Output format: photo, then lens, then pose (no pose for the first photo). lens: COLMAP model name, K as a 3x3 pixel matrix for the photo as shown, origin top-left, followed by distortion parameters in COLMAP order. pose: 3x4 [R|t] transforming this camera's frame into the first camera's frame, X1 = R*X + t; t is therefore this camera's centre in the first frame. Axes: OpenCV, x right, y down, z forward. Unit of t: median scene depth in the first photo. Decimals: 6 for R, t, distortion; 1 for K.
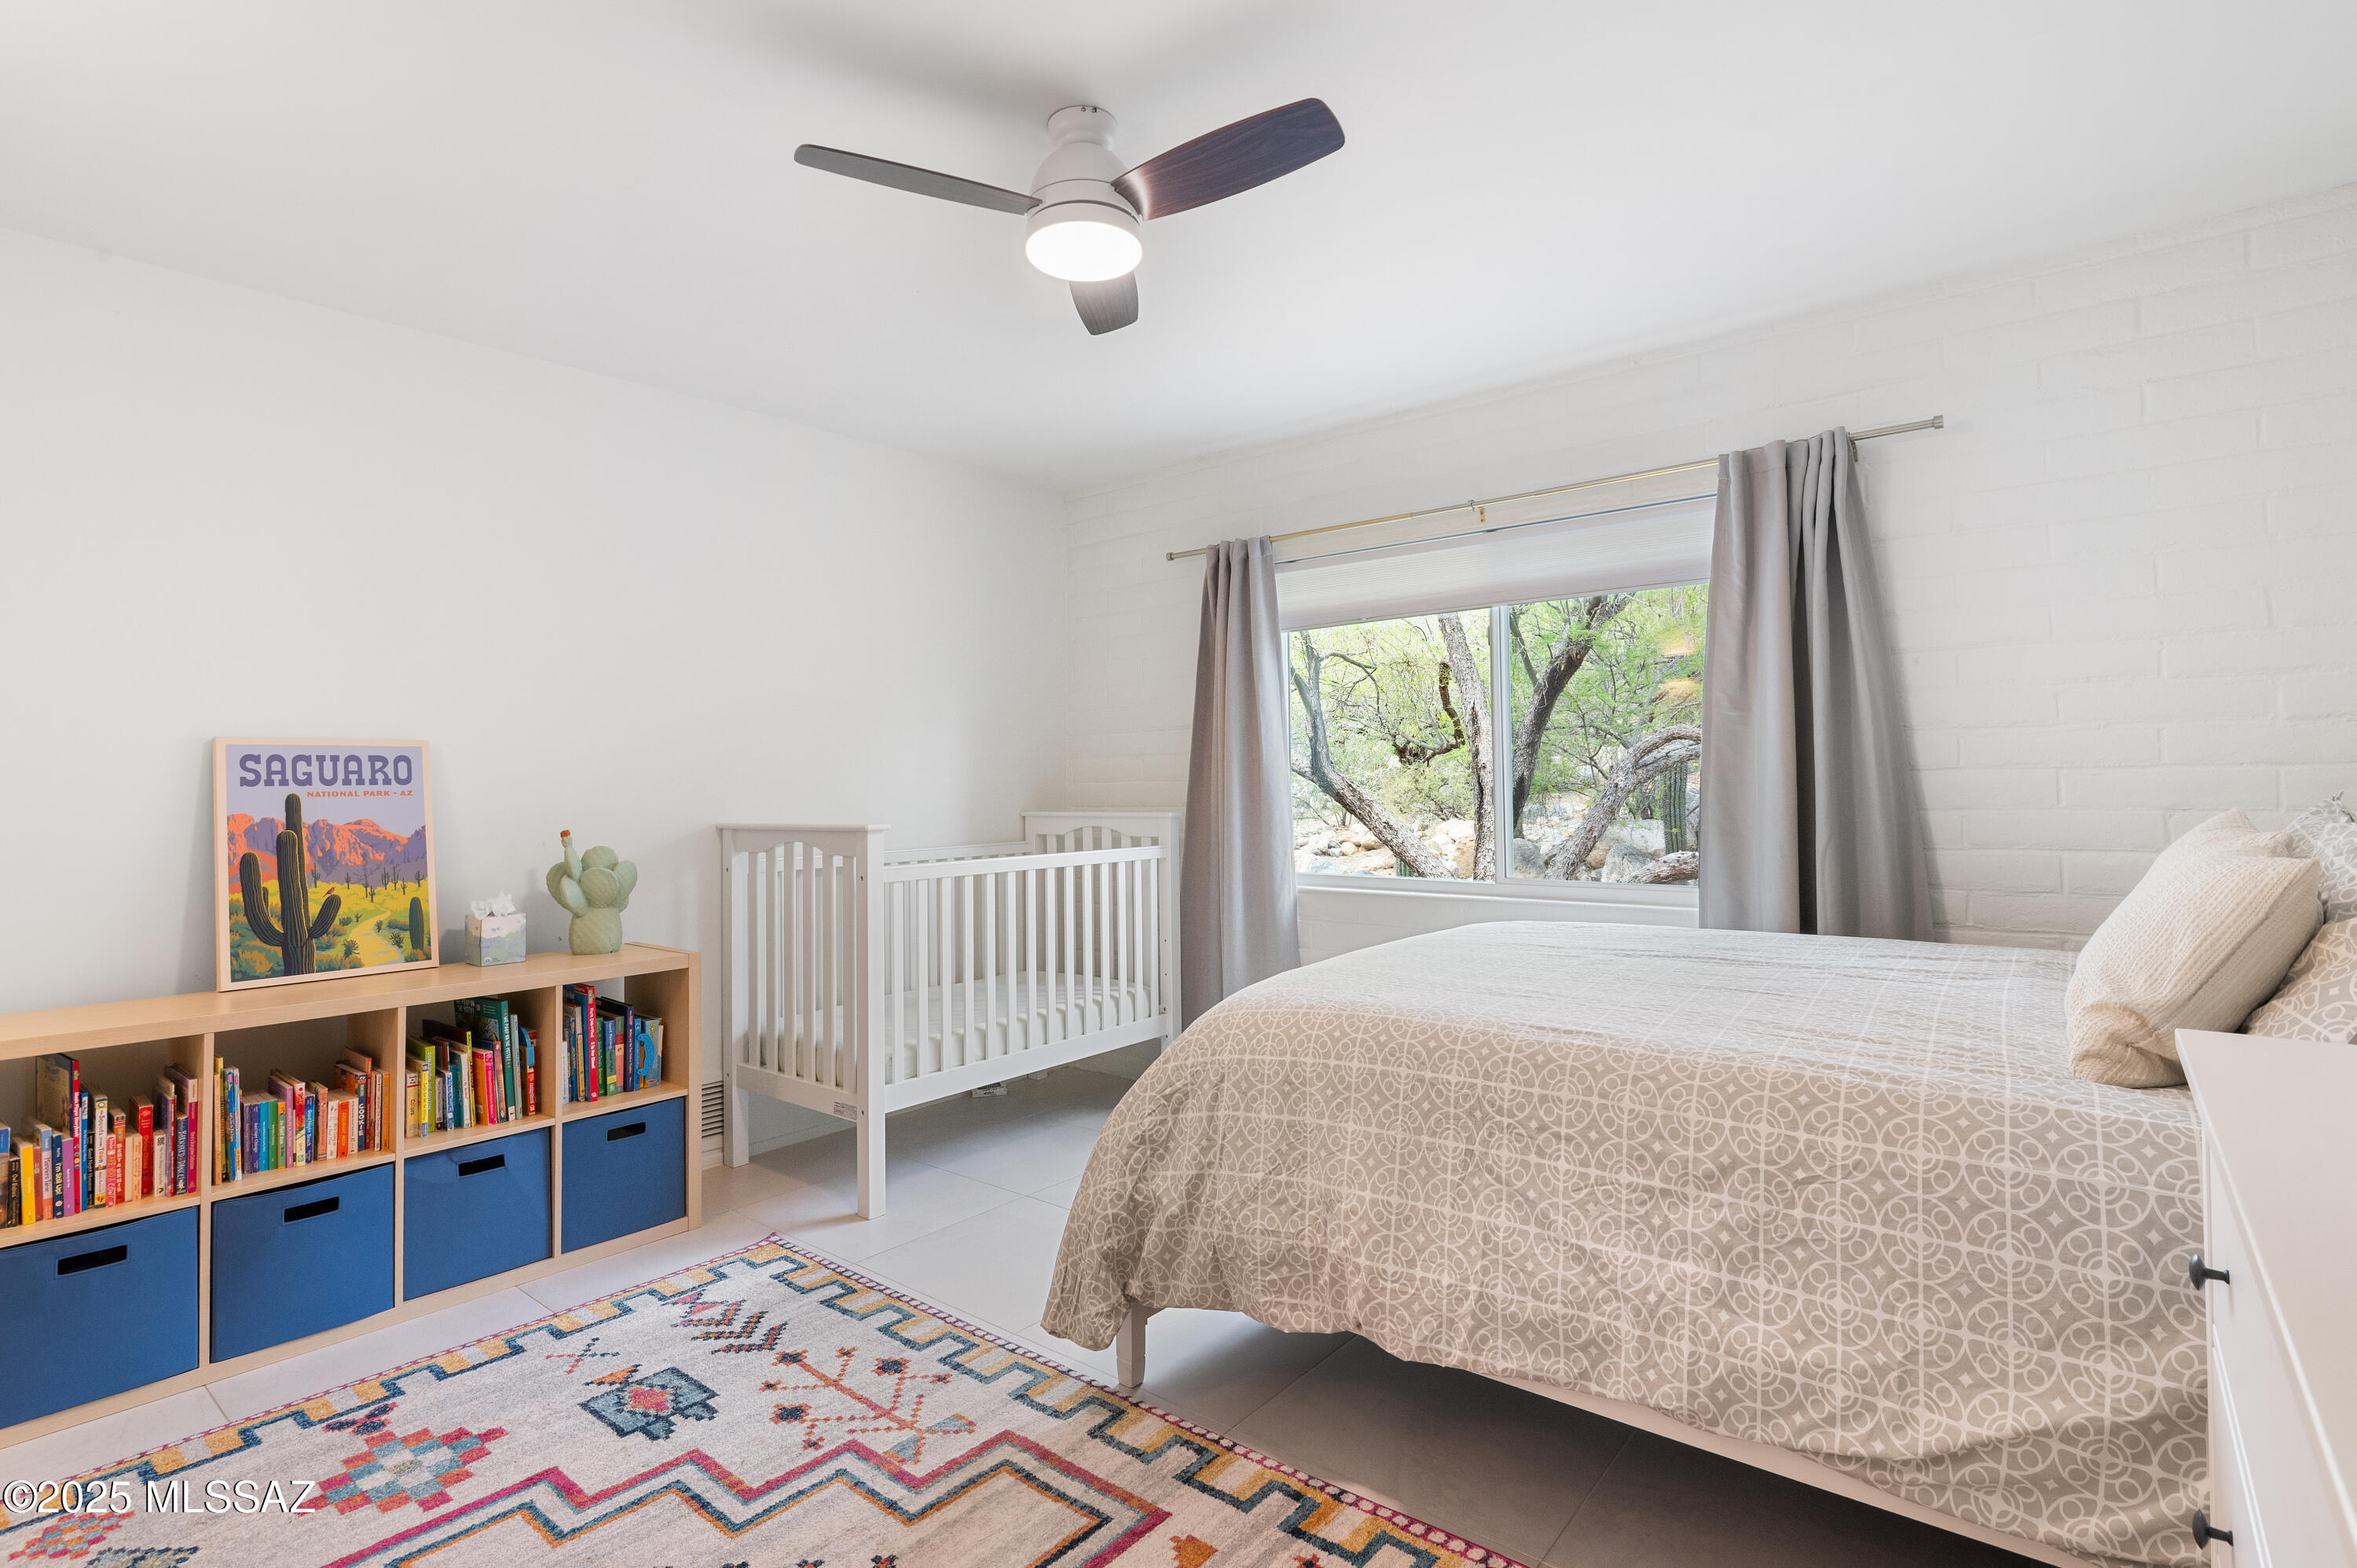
lens RADIAL K [[1130.8, 0, 1180.1], [0, 1130.8, 782.4], [0, 0, 1]] dist [-0.023548, -0.000747]
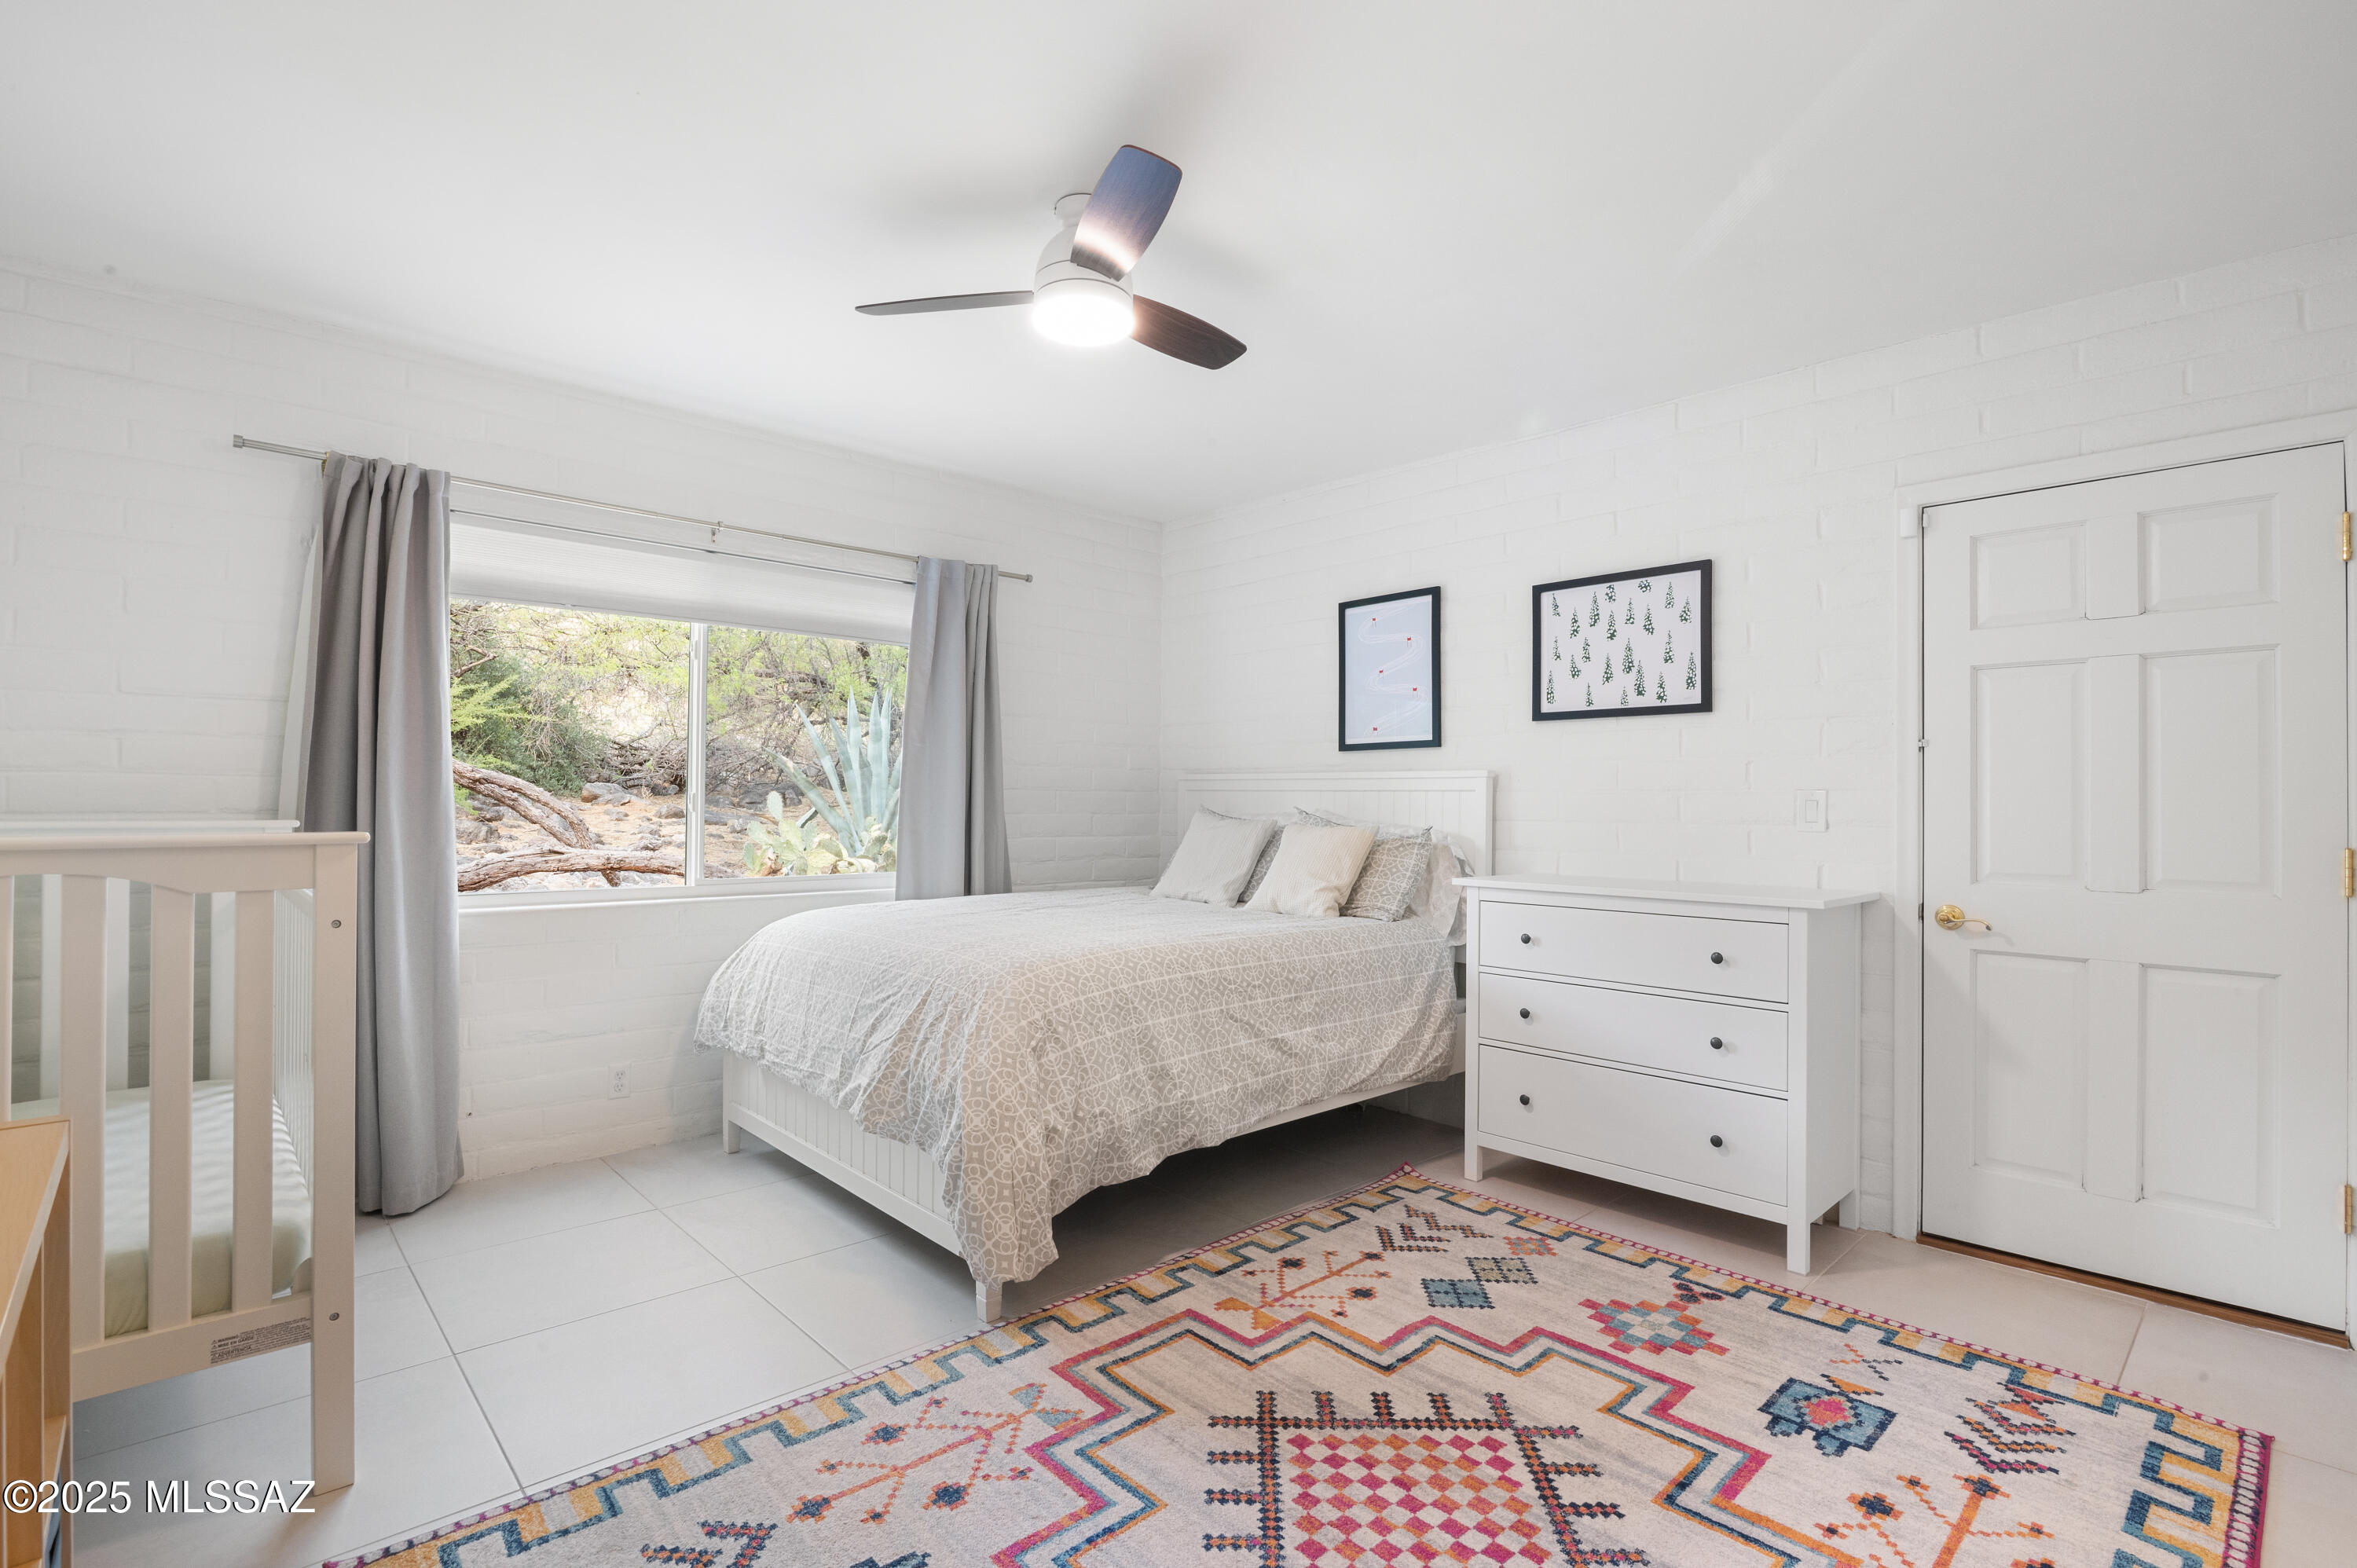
lens RADIAL K [[1094.4, 0, 1181.5], [0, 1094.4, 793.2], [0, 0, 1]] dist [-0.014026, 0.000122]
pose [[0.138321, 0.013735, 0.990292, -1.269328], [-0.019470, 0.999748, -0.011146, 0.016531], [-0.990196, -0.017739, 0.138553, 0.761888]]
